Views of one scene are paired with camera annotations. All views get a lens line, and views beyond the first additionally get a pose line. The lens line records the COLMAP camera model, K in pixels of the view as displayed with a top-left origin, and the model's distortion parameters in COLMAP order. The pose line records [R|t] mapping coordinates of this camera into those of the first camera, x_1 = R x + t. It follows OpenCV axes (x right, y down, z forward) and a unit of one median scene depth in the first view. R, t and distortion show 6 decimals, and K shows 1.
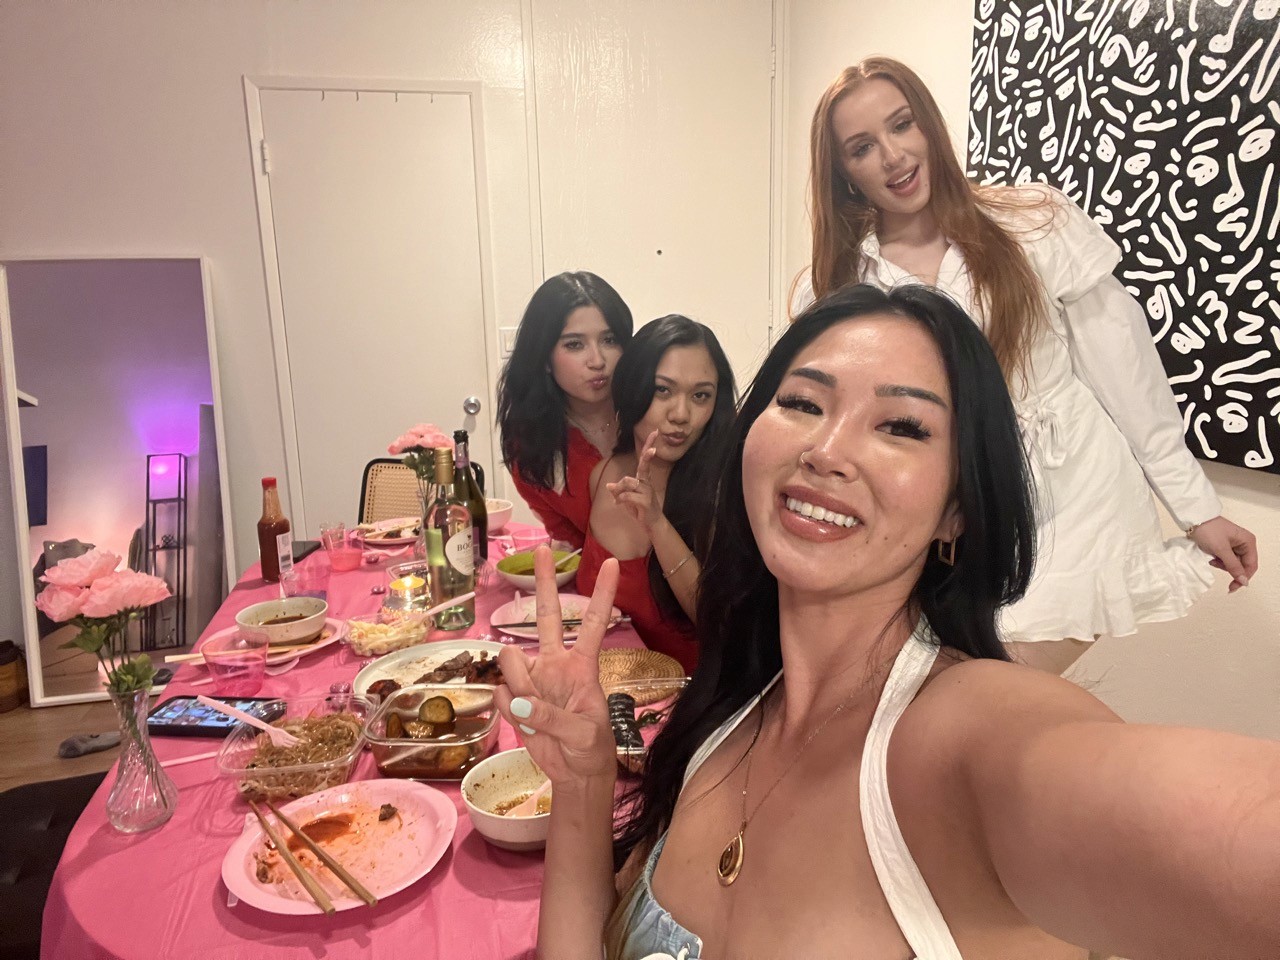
lens RADIAL K [[858.0, 0, 643.2], [0, 858.0, 490.1], [0, 0, 1]] dist [0.054005, -0.076770]
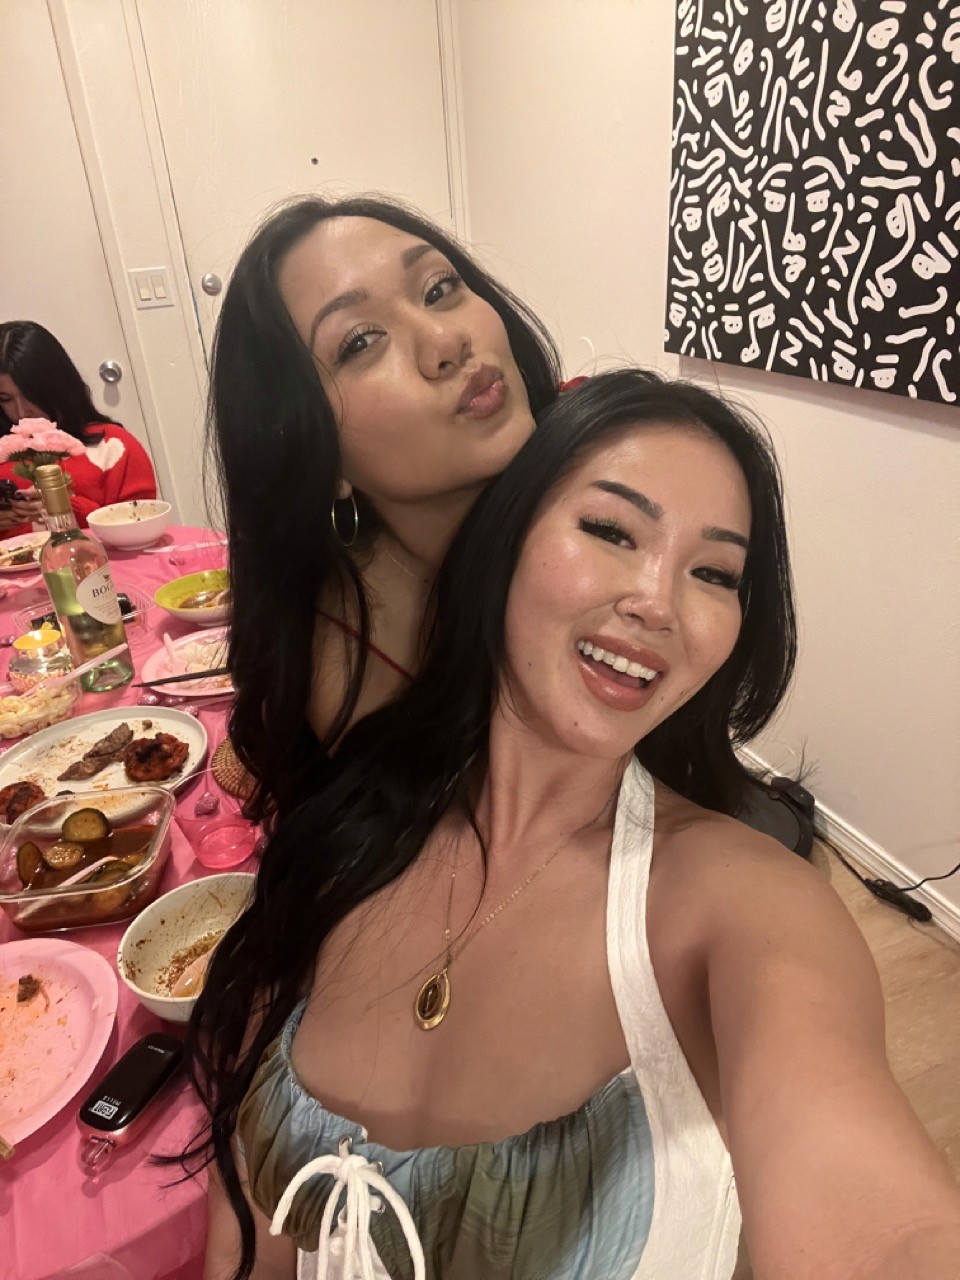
lens RADIAL K [[868.4, 0, 486.1], [0, 868.4, 637.2], [0, 0, 1]] dist [0.049901, -0.042012]
pose [[0.983433, -0.111602, 0.142847, 0.022604], [0.075061, 0.967990, 0.239501, -0.064158], [-0.165003, -0.224811, 0.960330, 0.162536]]
